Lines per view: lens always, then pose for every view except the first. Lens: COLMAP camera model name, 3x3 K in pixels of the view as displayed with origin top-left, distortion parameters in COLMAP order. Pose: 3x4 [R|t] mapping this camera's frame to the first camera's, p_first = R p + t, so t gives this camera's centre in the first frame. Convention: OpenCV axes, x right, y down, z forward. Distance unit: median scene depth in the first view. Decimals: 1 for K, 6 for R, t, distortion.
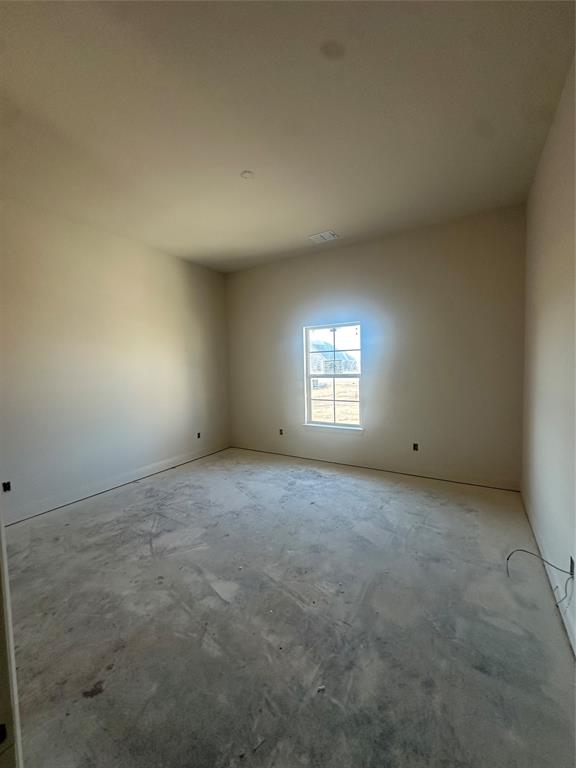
lens RADIAL K [[306.4, 0, 288.0], [0, 306.4, 384.0], [0, 0, 1]] dist [0.000425, 0.000161]
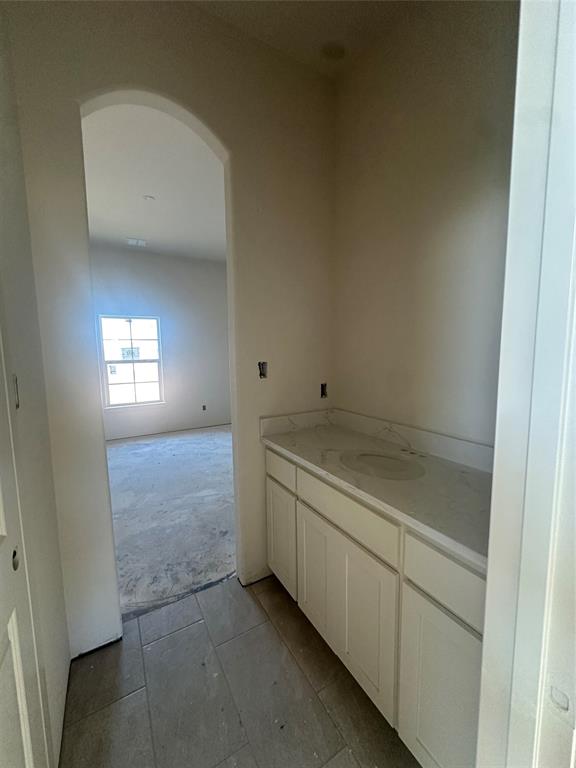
lens RADIAL K [[306.4, 0, 288.0], [0, 306.4, 384.0], [0, 0, 1]] dist [0.000425, 0.000161]
pose [[0.473394, -0.081206, 0.877099, -0.629137], [0.052817, 0.996567, 0.063760, 0.016450], [-0.879266, 0.016143, 0.476058, -0.058550]]
